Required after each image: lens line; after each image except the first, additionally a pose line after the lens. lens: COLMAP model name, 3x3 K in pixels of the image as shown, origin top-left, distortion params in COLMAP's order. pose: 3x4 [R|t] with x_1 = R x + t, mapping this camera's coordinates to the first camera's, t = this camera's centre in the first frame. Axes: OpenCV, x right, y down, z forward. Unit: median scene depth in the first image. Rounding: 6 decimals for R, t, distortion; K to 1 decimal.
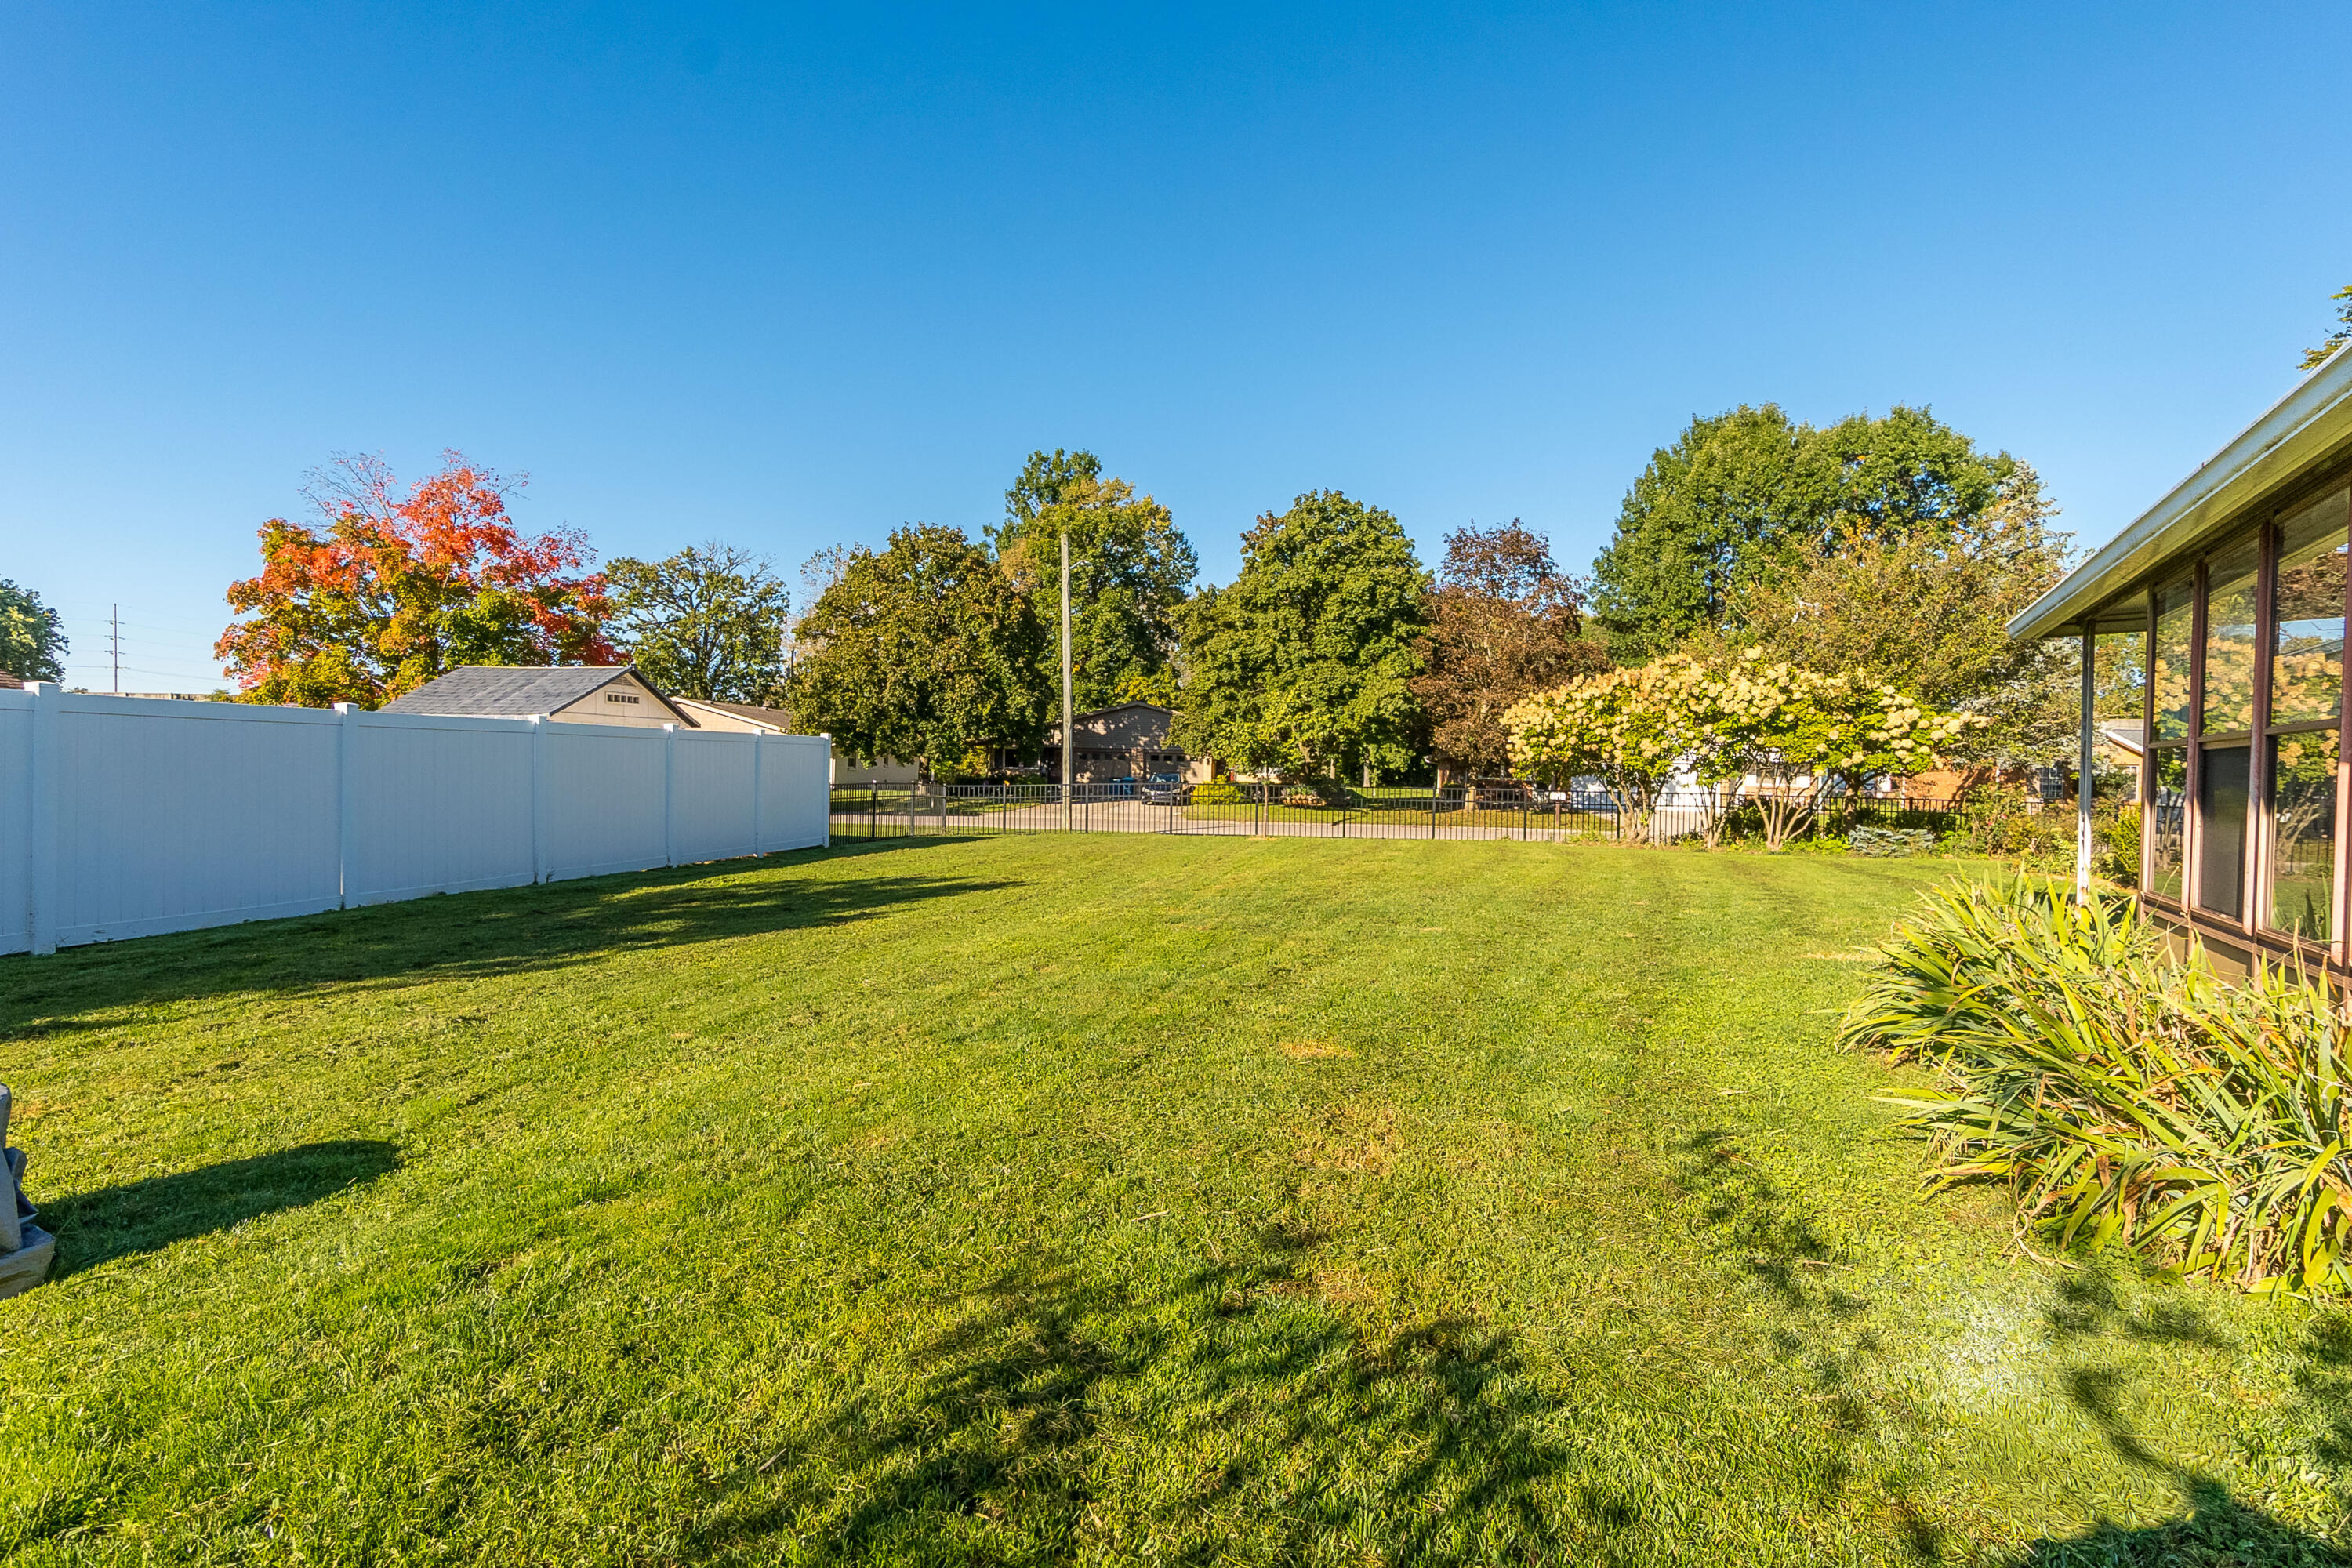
lens RADIAL K [[1143.4, 0, 1178.2], [0, 1143.4, 792.2], [0, 0, 1]] dist [0.001878, 0.000157]
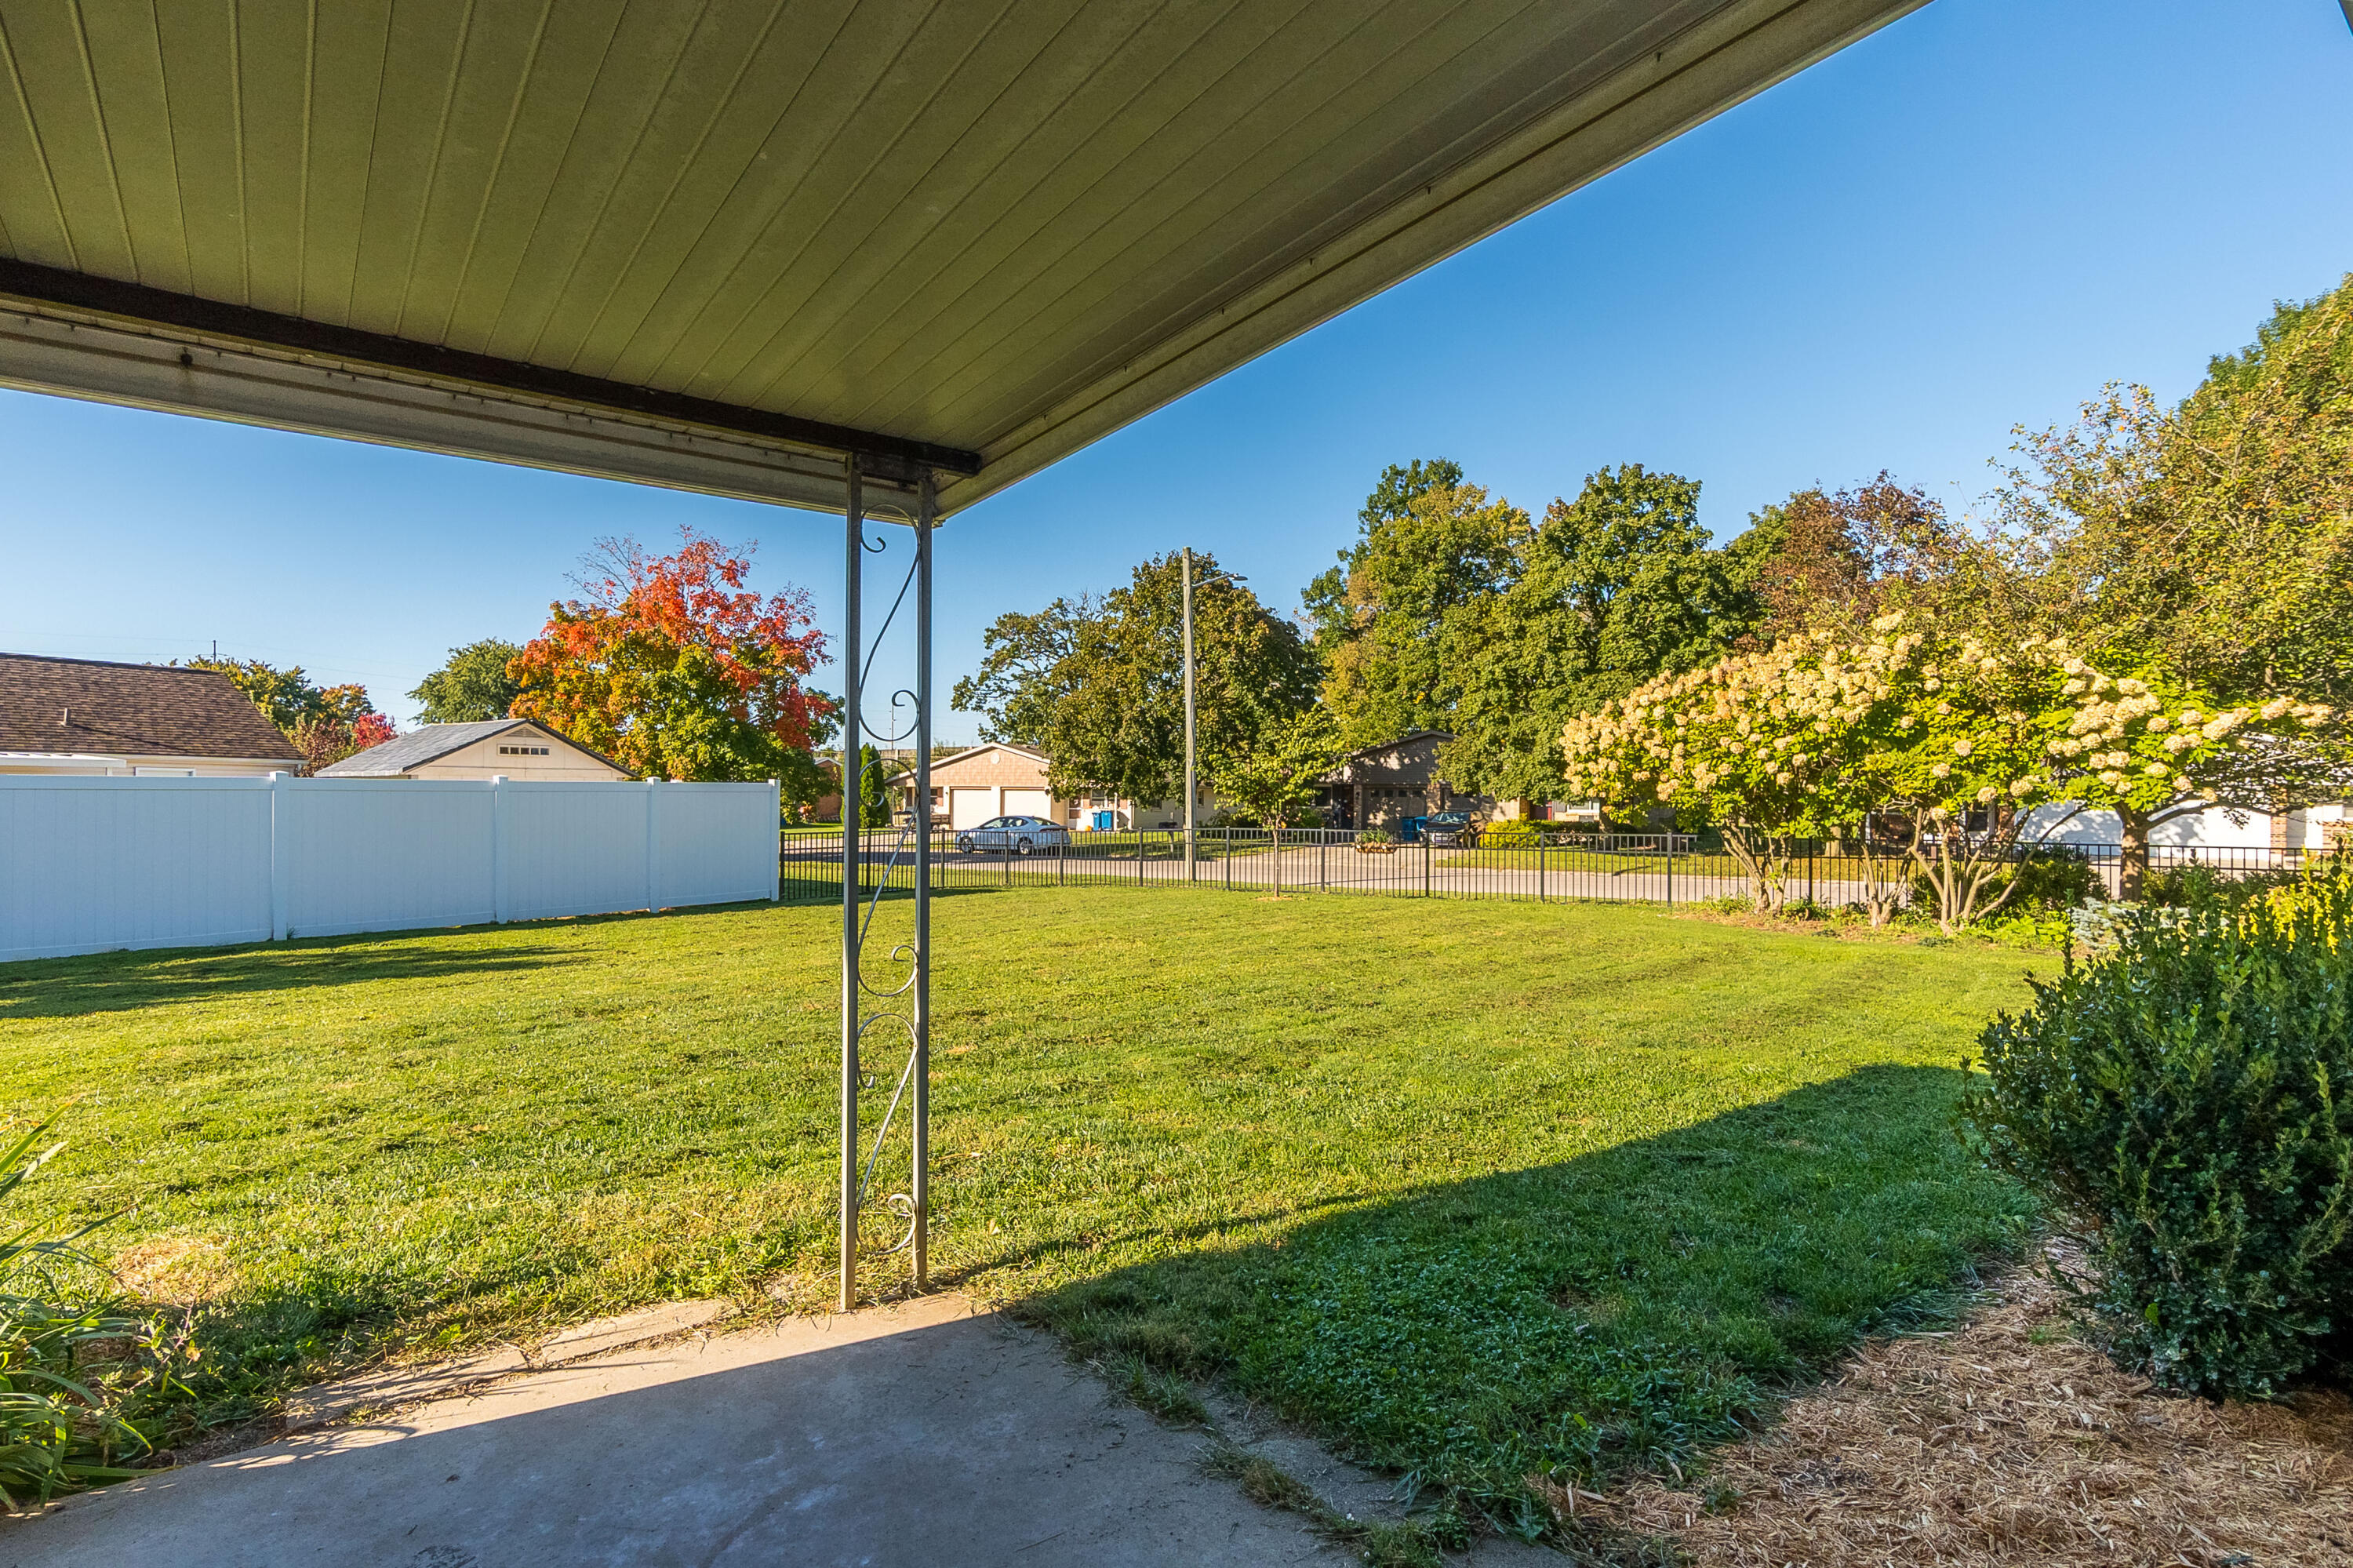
lens RADIAL K [[1186.0, 0, 1180.3], [0, 1186.0, 774.6], [0, 0, 1]] dist [-0.003038, 0.000010]
pose [[0.919199, -0.023094, -0.393116, 0.173025], [0.004719, 0.998853, -0.047645, -0.003546], [0.393766, 0.041940, 0.918253, 0.109525]]
